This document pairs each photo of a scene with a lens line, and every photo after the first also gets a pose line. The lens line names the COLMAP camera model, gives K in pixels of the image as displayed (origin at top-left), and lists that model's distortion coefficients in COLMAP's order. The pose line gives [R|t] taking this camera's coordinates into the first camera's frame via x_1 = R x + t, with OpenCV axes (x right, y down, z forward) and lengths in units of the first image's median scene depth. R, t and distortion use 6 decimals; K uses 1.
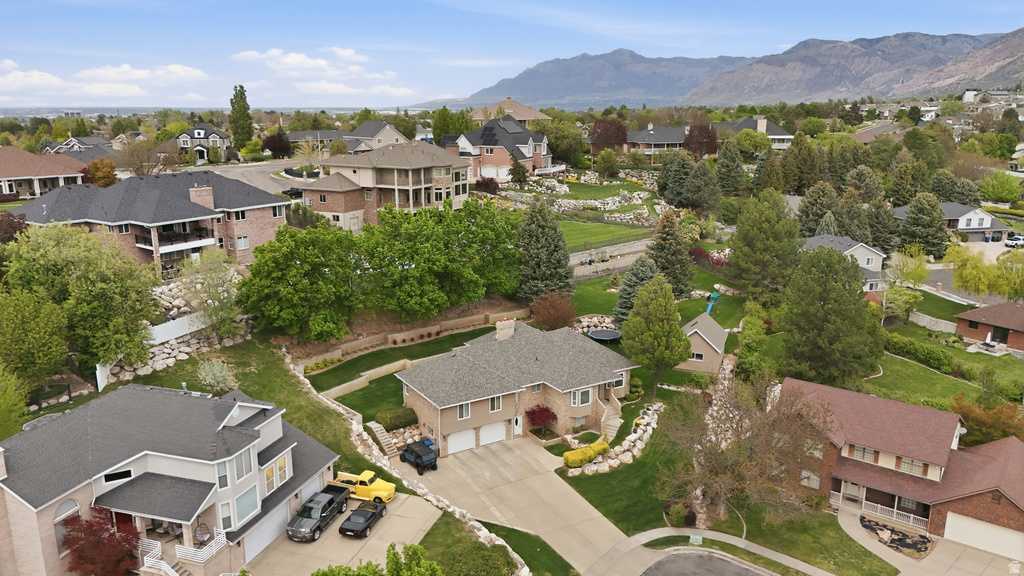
lens RADIAL K [[752.6, 0, 512.1], [0, 752.6, 295.2], [0, 0, 1]] dist [0.087373, -0.093402]
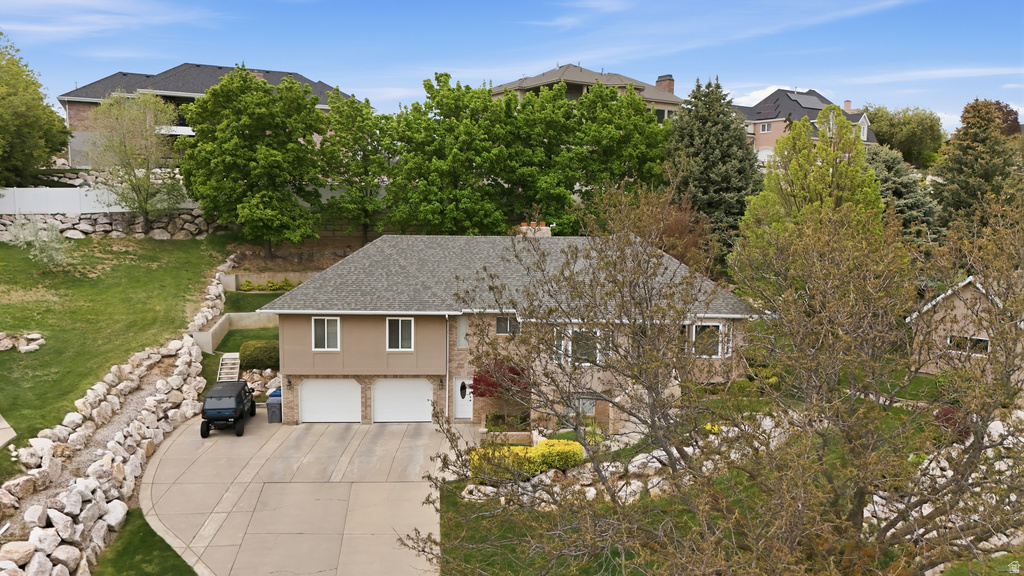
lens RADIAL K [[760.7, 0, 512.0], [0, 760.7, 288.0], [0, 0, 1]] dist [0.035694, -0.006640]
pose [[0.866512, 0.059189, -0.495634, 0.268585], [-0.132360, 0.984645, -0.113817, 0.153217], [0.481287, 0.164226, 0.861041, 0.578456]]
